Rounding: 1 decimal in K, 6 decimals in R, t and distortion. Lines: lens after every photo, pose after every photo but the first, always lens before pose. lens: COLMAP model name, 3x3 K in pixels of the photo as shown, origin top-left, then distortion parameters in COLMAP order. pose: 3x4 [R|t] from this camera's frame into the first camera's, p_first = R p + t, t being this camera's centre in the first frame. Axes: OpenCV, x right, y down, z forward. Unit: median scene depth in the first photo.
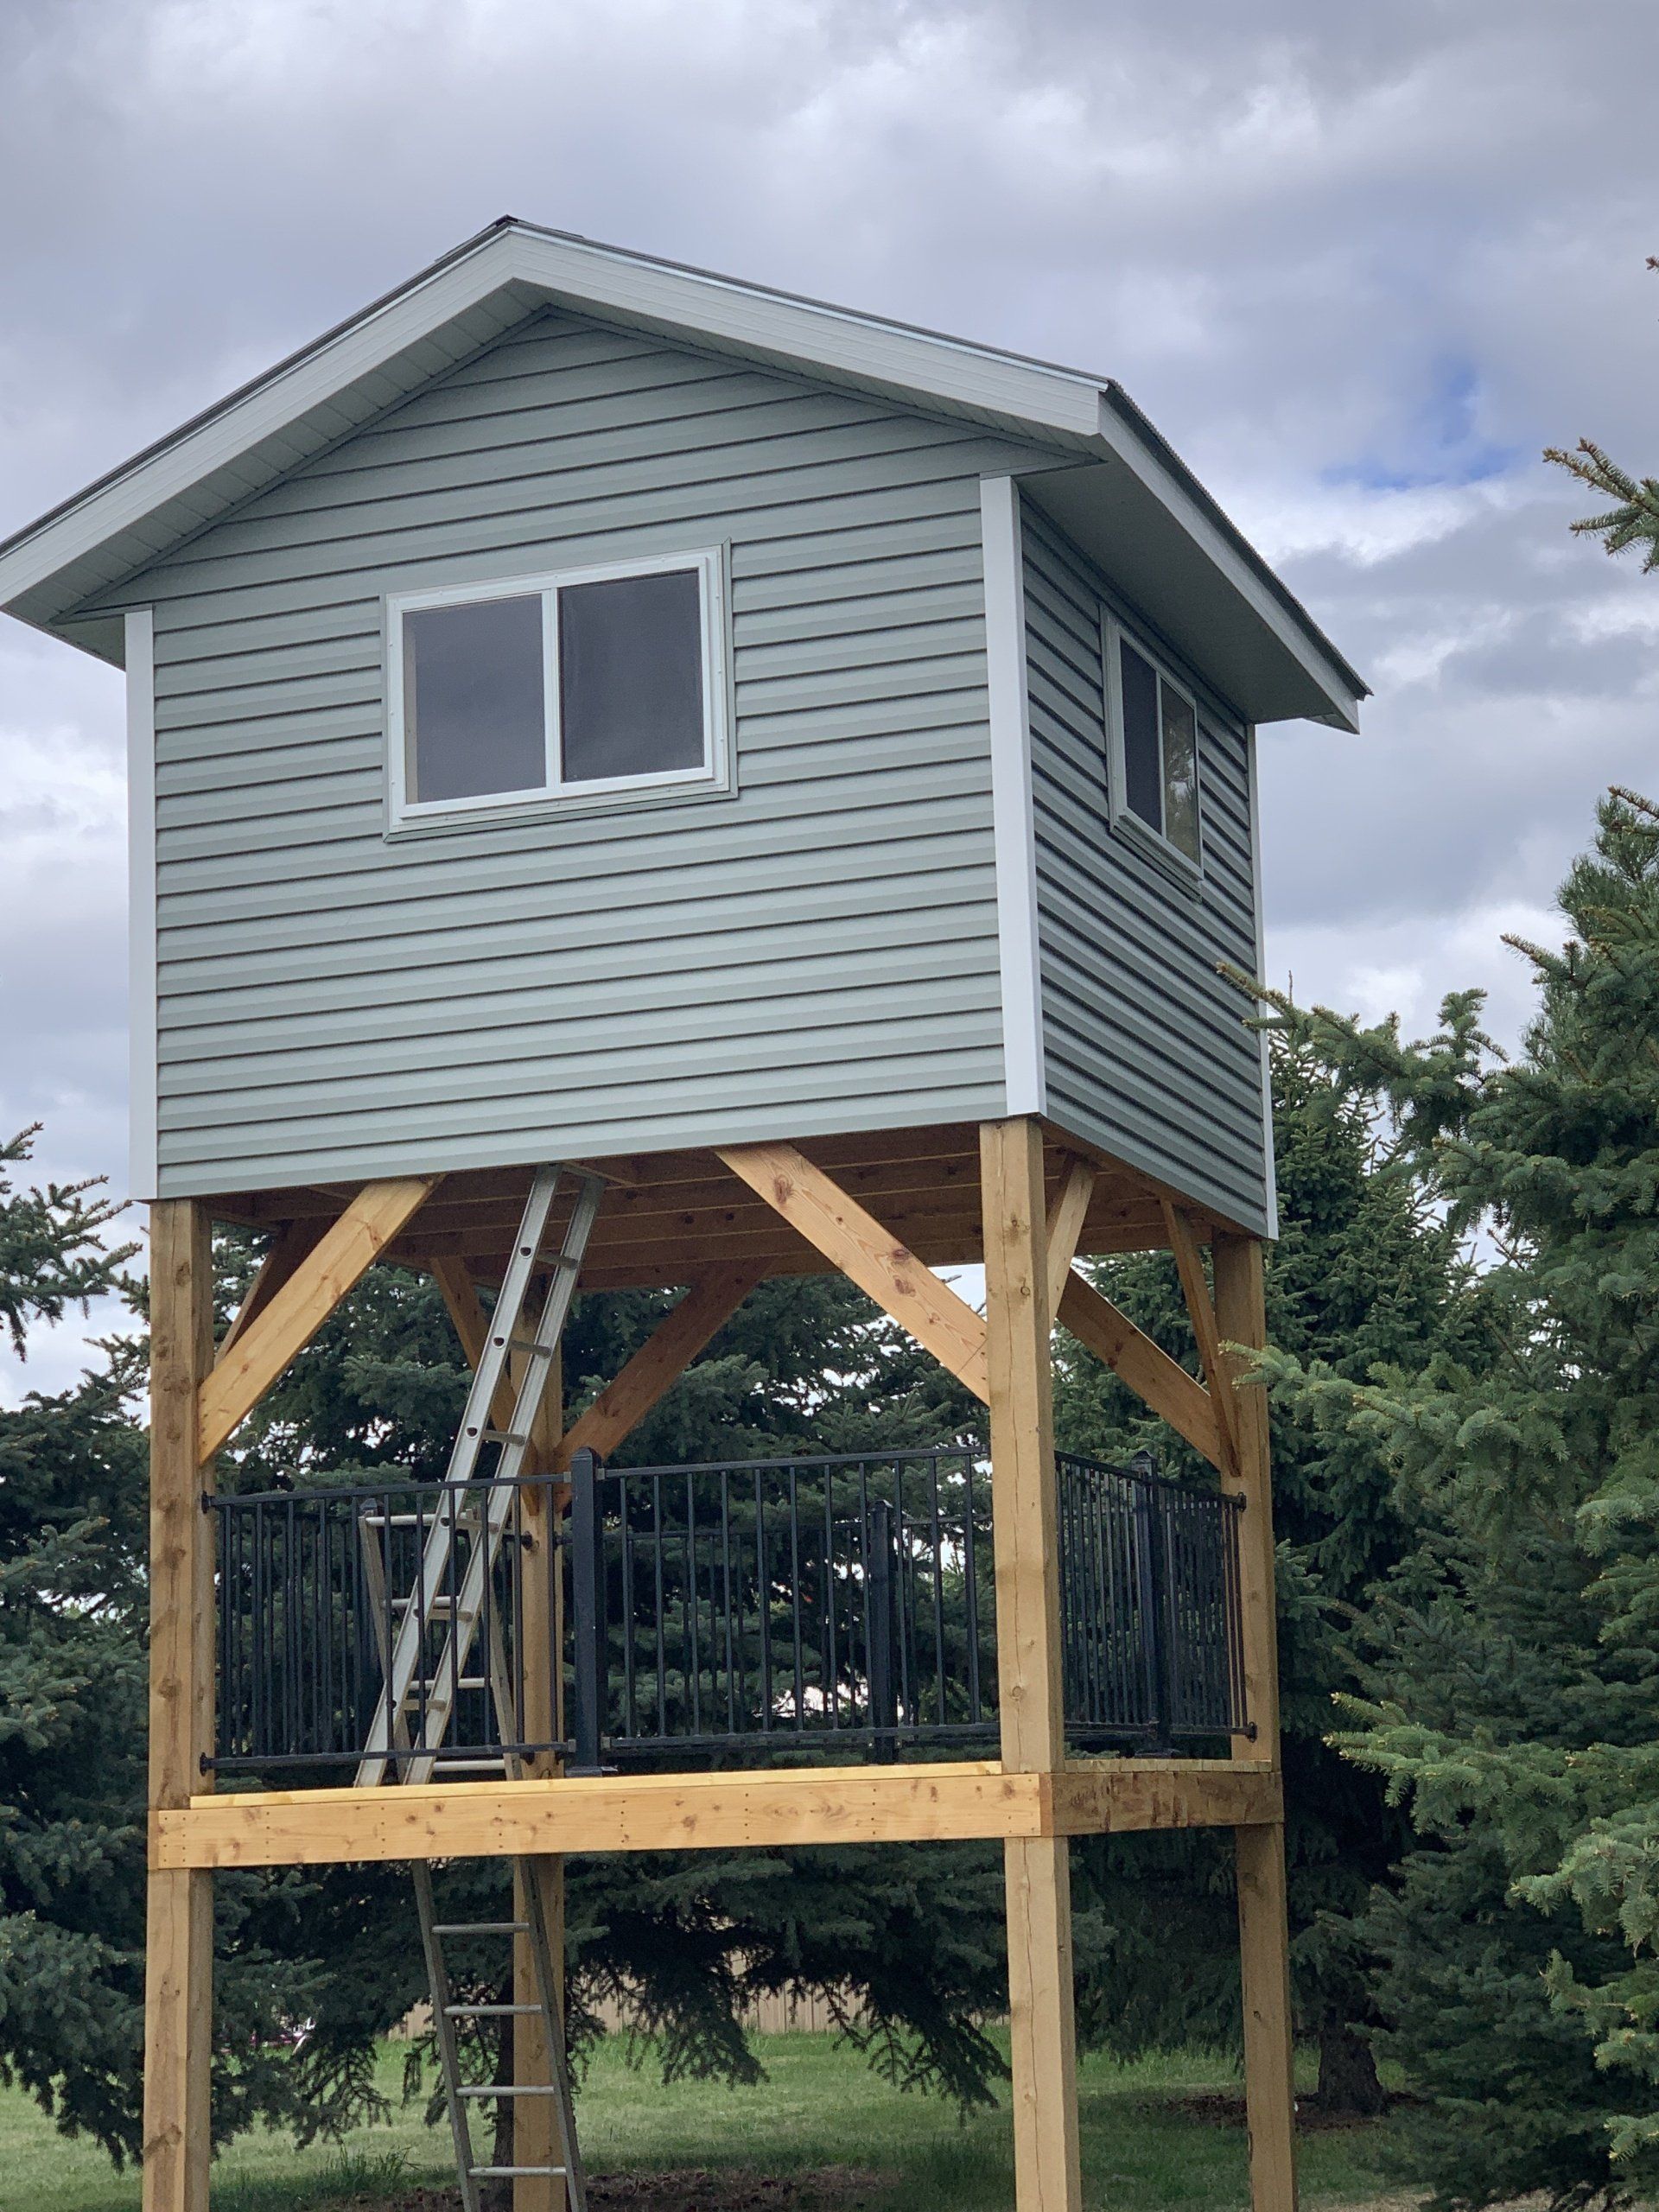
lens RADIAL K [[4017.5, 0, 769.3], [0, 4017.5, 1146.1], [0, 0, 1]] dist [-0.281509, 5.128288]
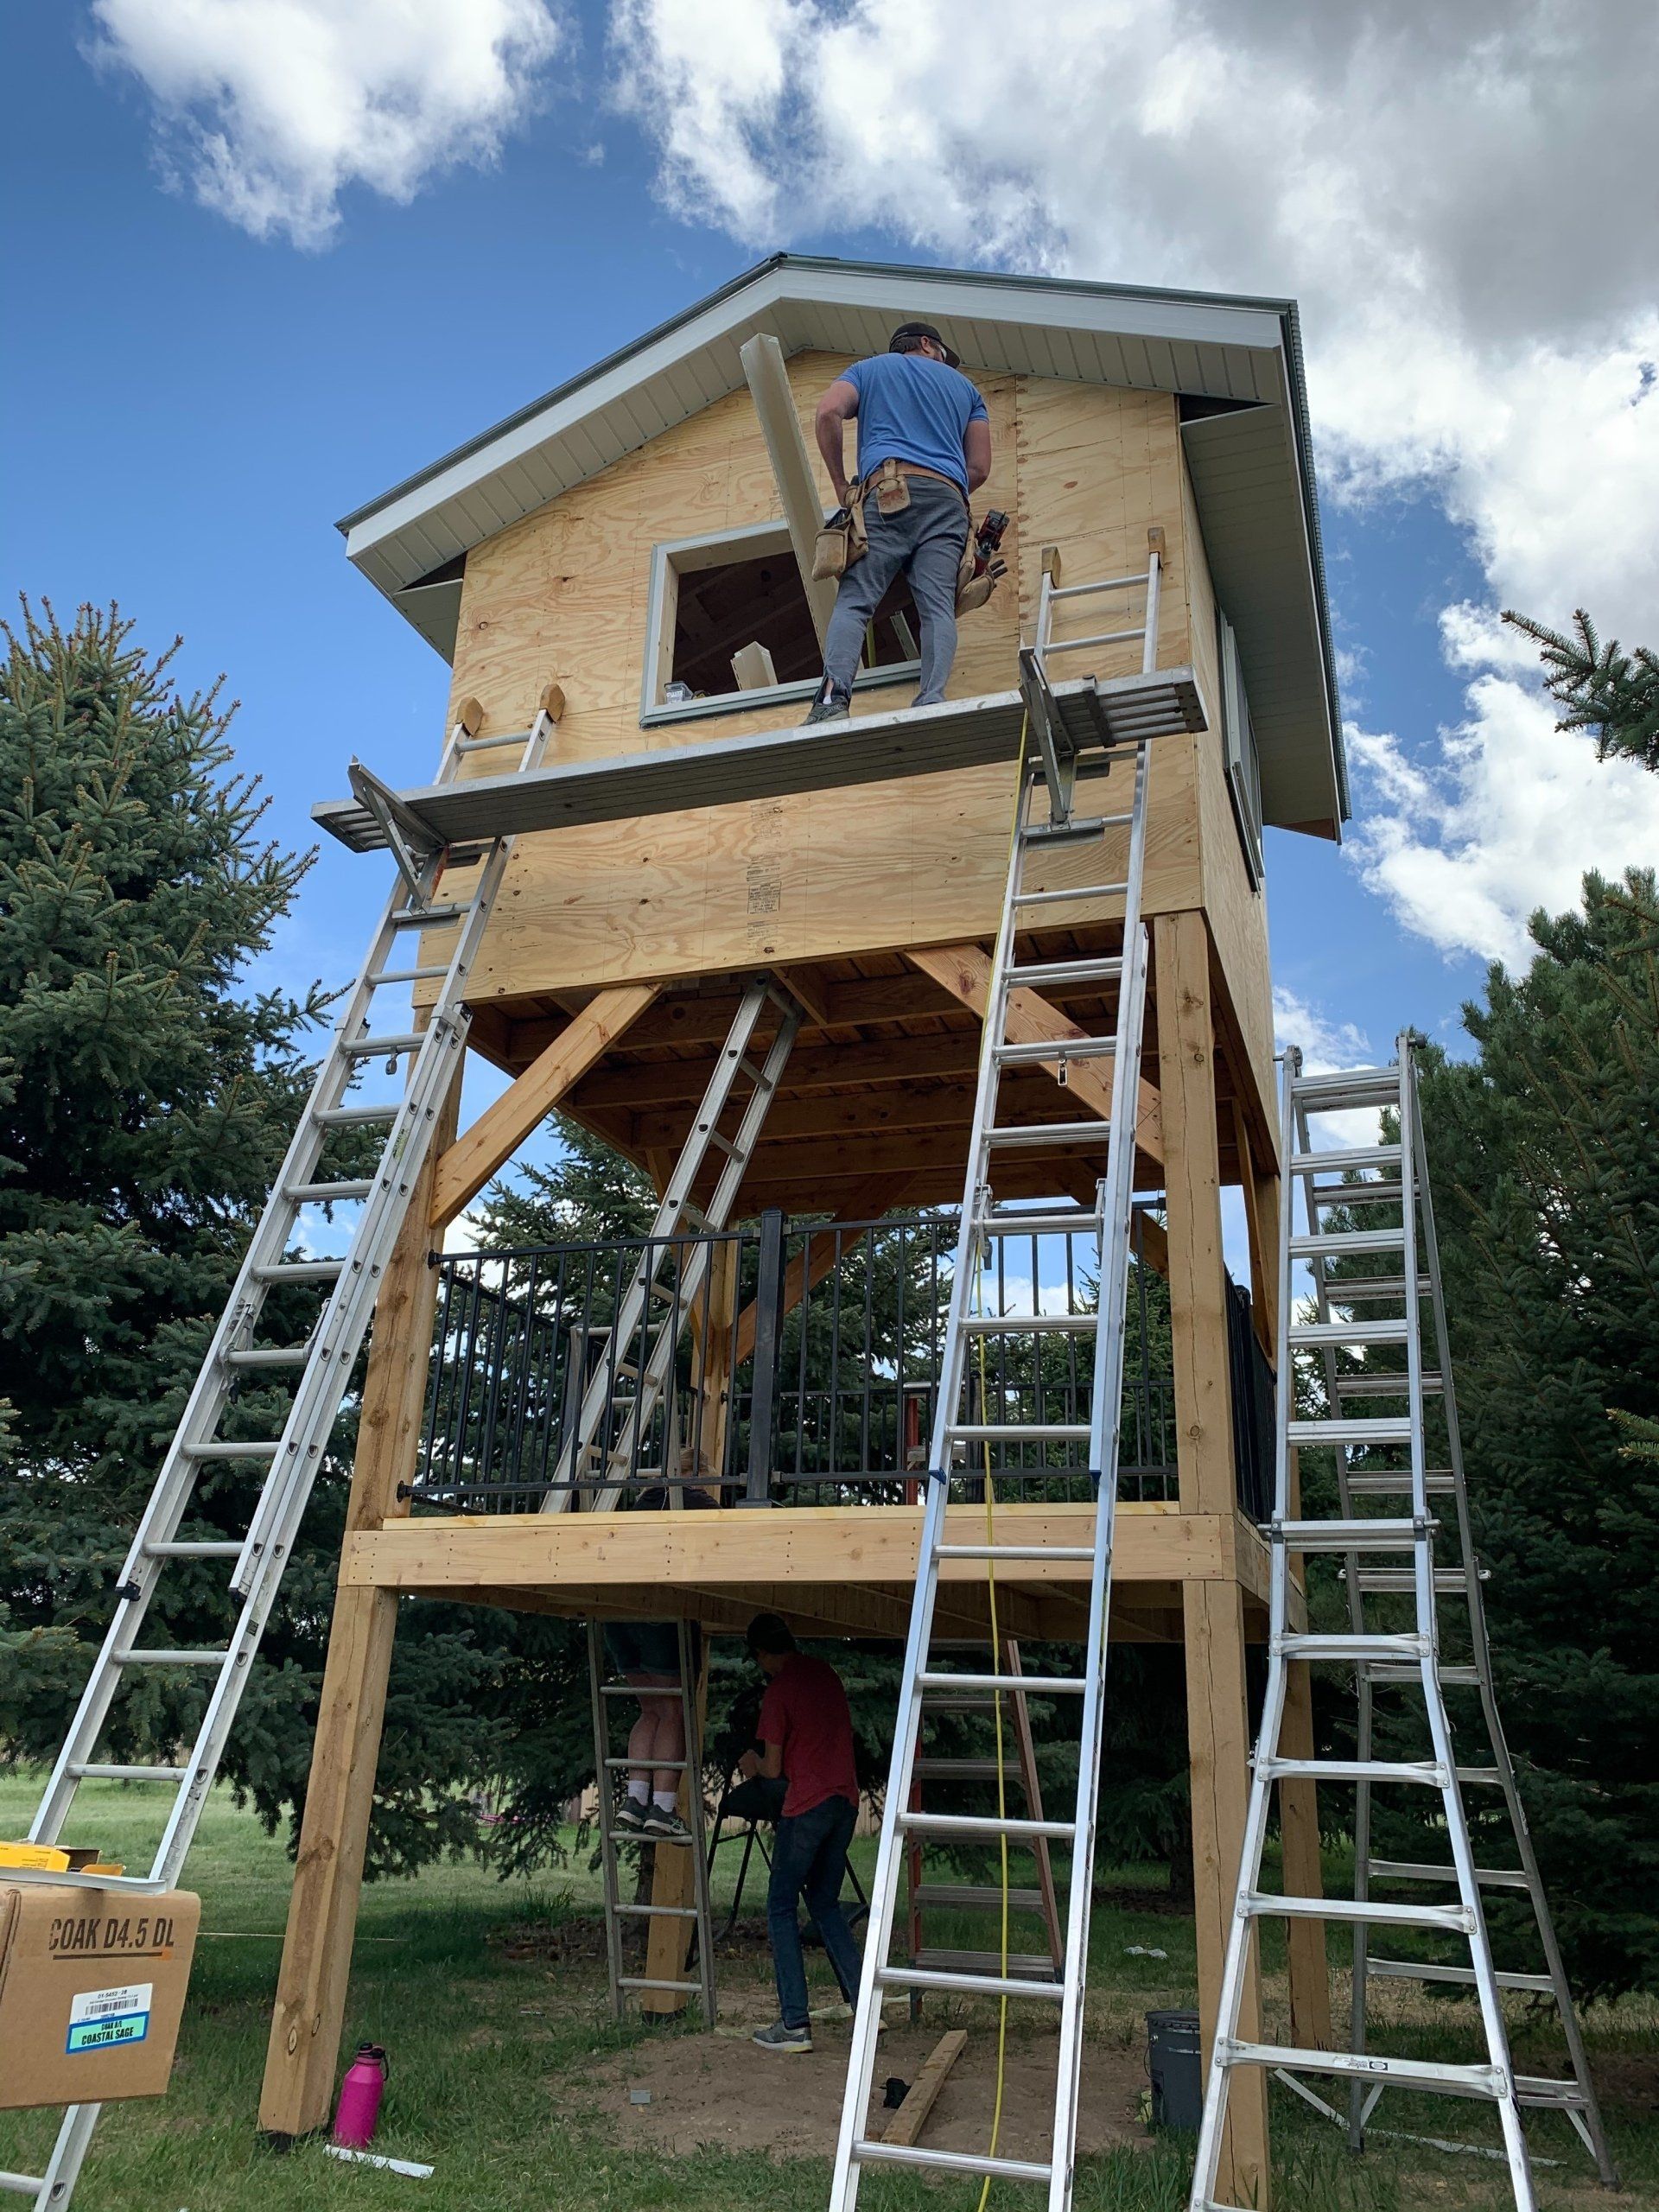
lens RADIAL K [[1682.9, 0, 823.7], [0, 1682.9, 1052.6], [0, 0, 1]] dist [0.029801, -0.002815]
pose [[0.997772, 0.066604, 0.003935, -0.035977], [-0.064079, 0.973041, -0.221553, 0.132009], [-0.018585, 0.220807, 0.975140, 0.520818]]
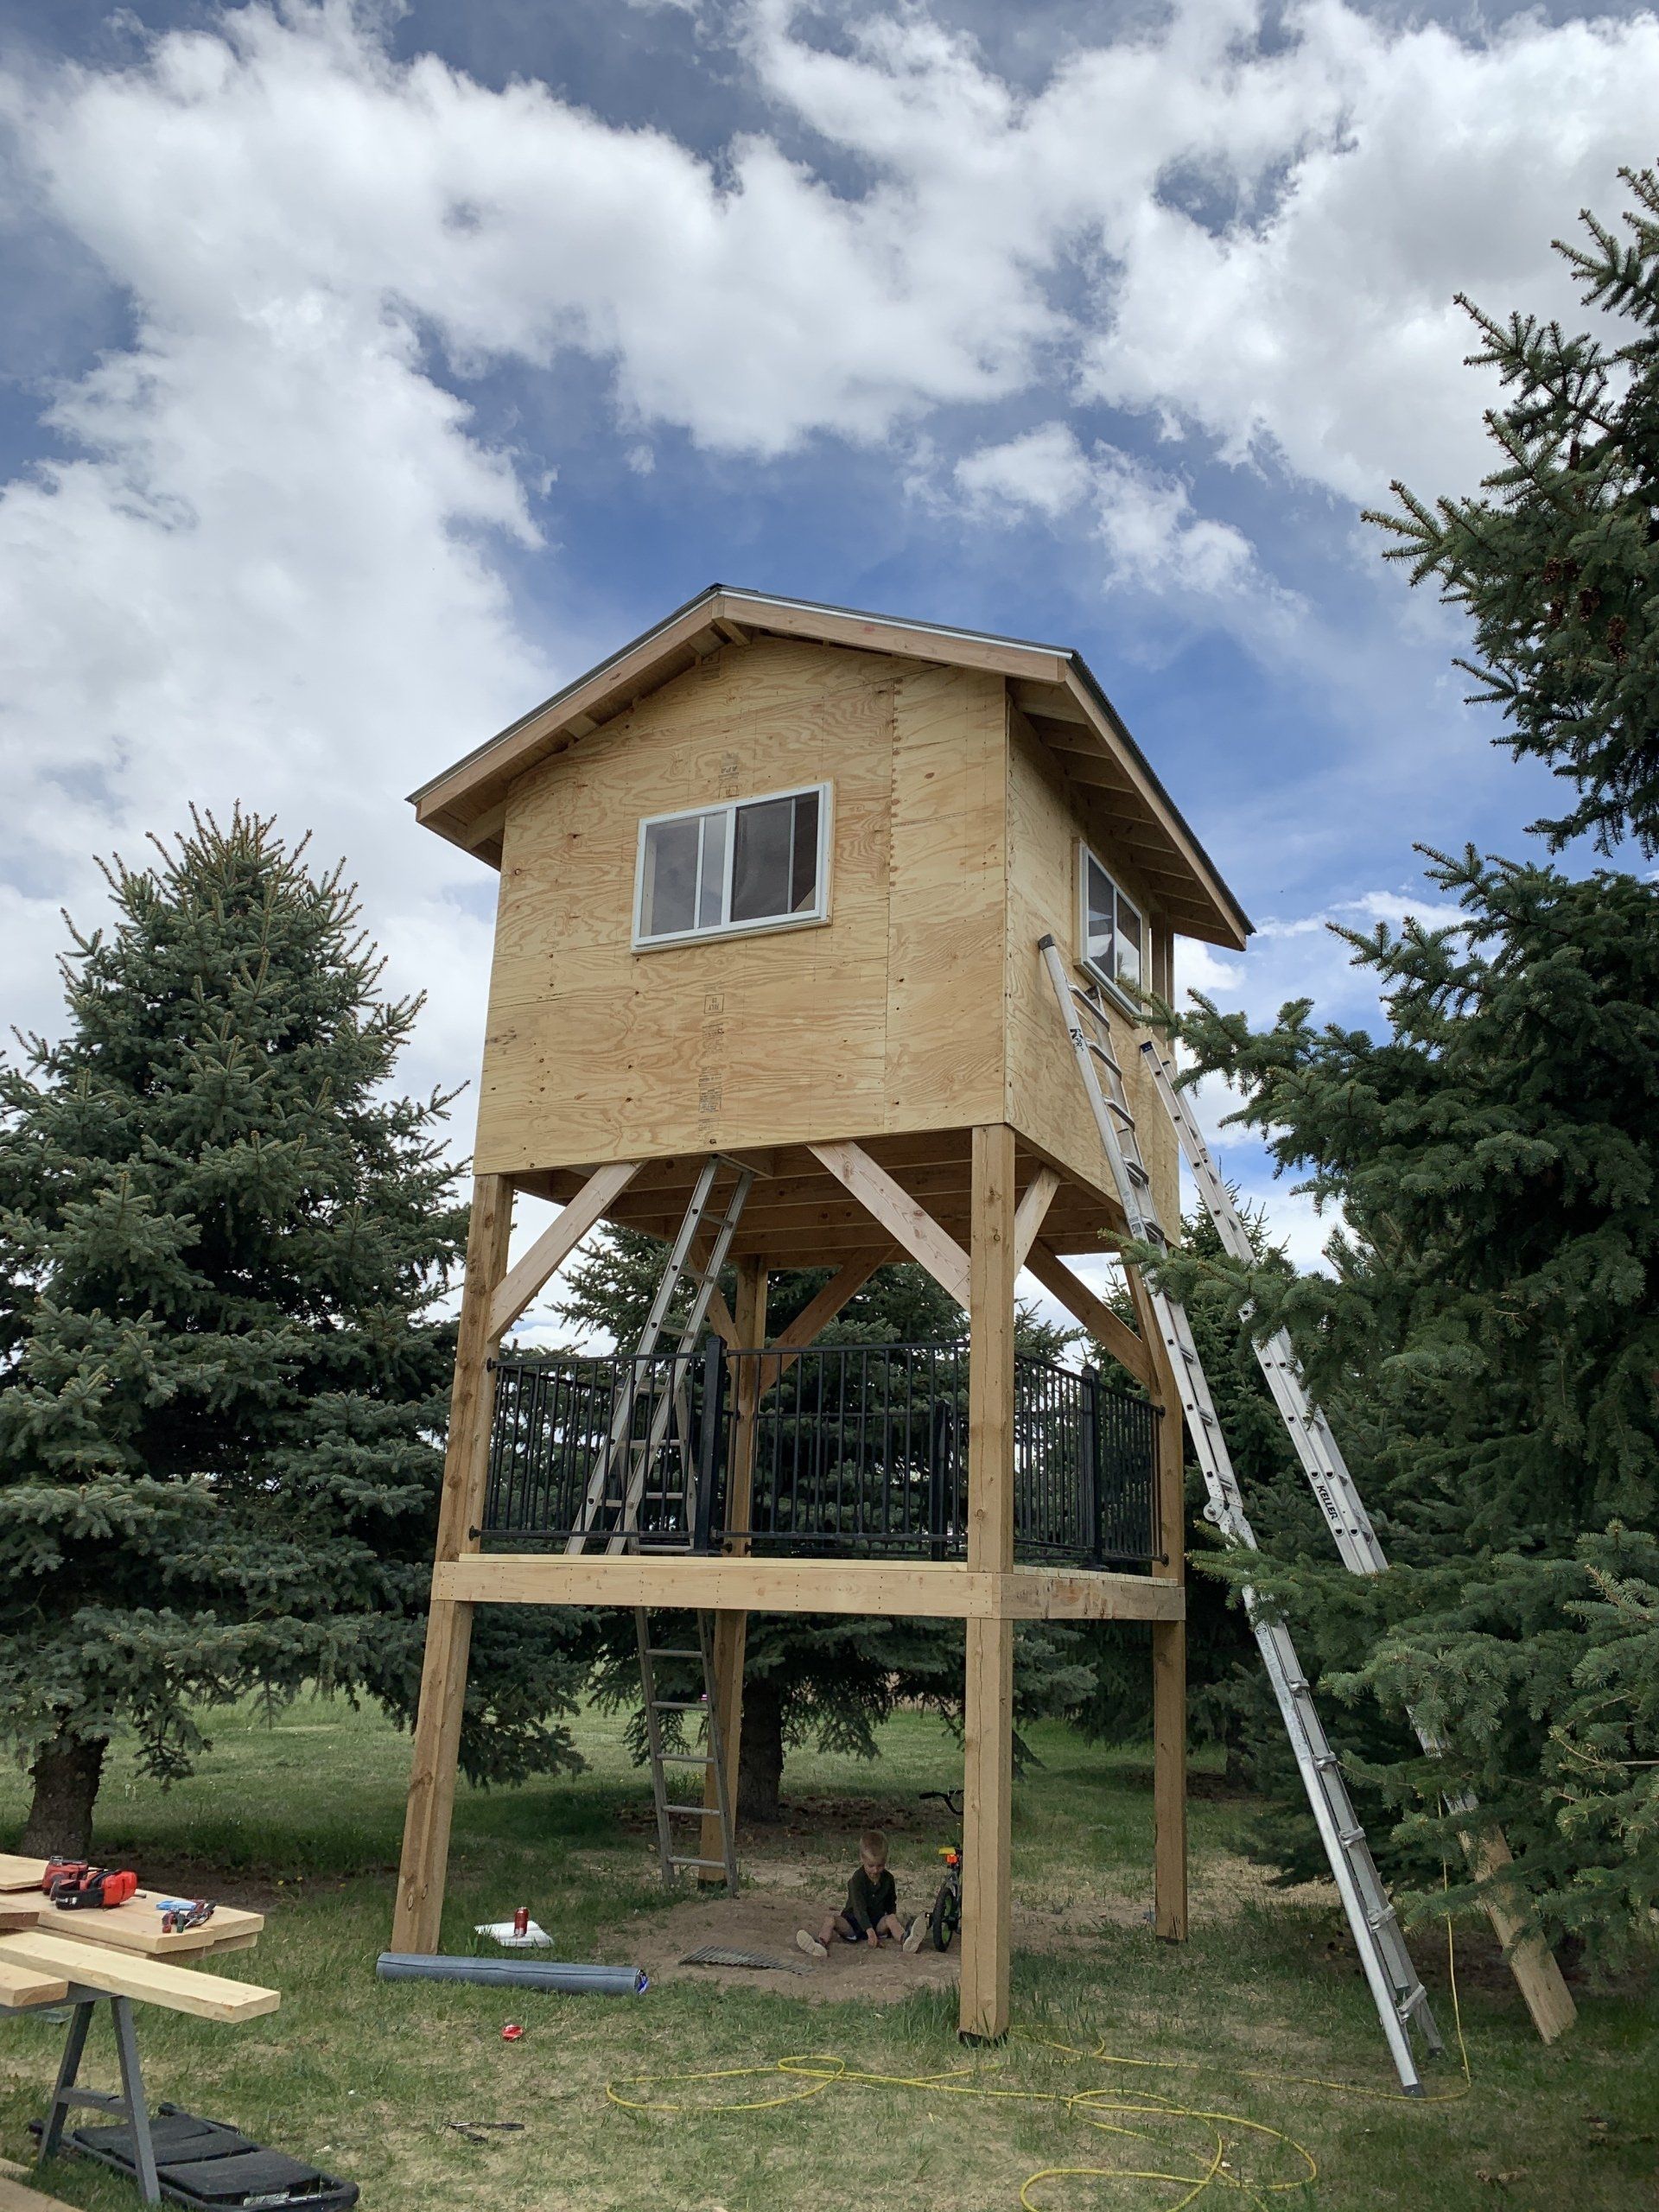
lens RADIAL K [[1681.6, 0, 837.6], [0, 1681.6, 1081.7], [0, 0, 1]] dist [0.056465, -0.029537]
pose [[0.993506, 0.034043, -0.108563, 0.065628], [-0.047828, 0.990747, -0.127014, 0.056605], [0.103235, 0.131381, 0.985942, 0.340537]]
